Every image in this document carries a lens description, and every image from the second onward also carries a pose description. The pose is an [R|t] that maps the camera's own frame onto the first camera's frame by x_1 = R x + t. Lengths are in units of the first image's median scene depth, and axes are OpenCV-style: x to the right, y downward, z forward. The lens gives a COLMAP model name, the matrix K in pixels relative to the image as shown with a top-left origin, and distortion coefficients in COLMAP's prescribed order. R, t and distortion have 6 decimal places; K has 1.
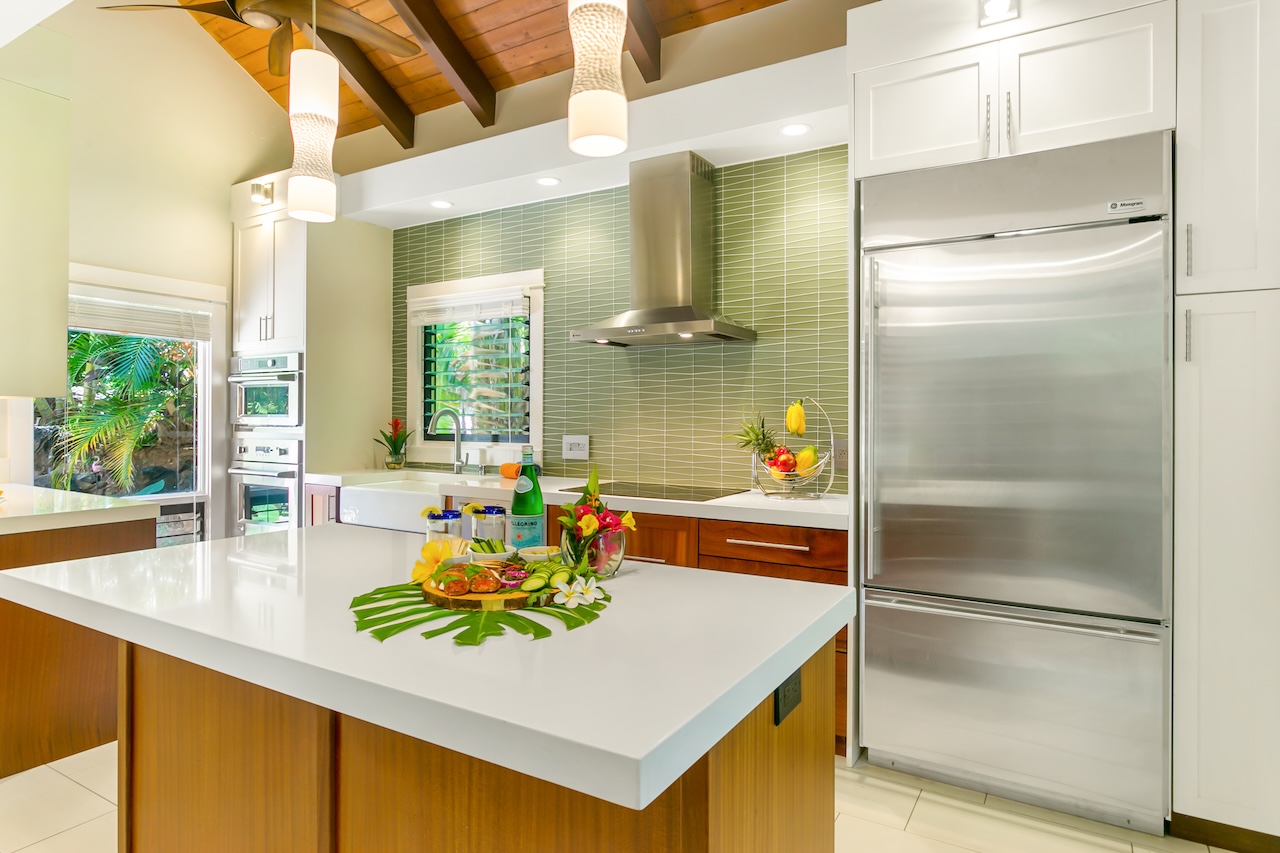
lens RADIAL K [[748.4, 0, 640.3], [0, 748.4, 415.6], [0, 0, 1]] dist [-0.010384, -0.000609]
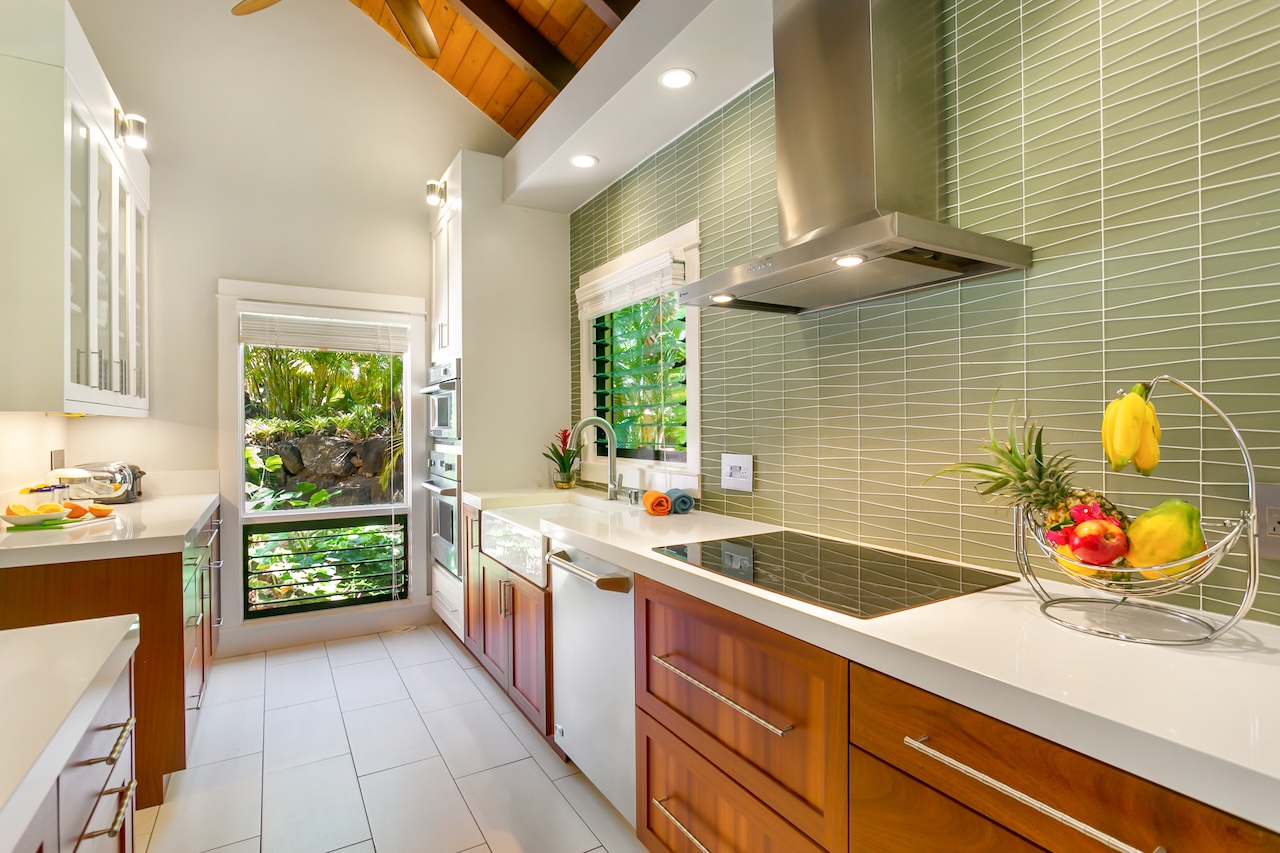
lens RADIAL K [[625.6, 0, 644.5], [0, 625.6, 420.1], [0, 0, 1]] dist [-0.003412, 0.002934]
pose [[0.873982, -0.013783, -0.485762, 0.110810], [0.013319, 0.999902, -0.004407, -0.003047], [0.485775, -0.002618, 0.874080, 0.447418]]
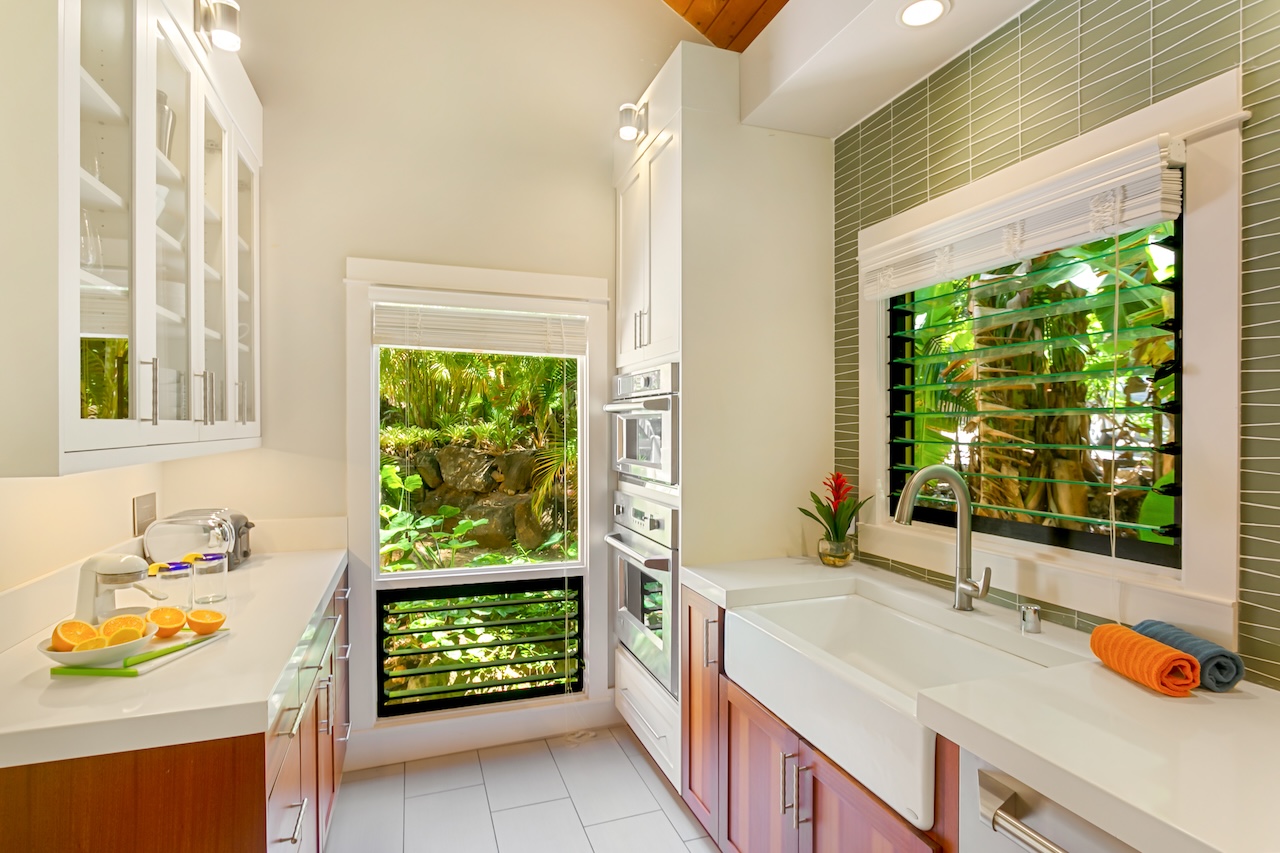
lens RADIAL K [[625.6, 0, 646.4], [0, 625.6, 426.6], [0, 0, 1]] dist [-0.003412, 0.002934]
pose [[0.776076, -0.000532, -0.630639, -0.158108], [0.006259, 0.999957, 0.006858, -0.037099], [0.630608, -0.009269, 0.776046, 0.599812]]
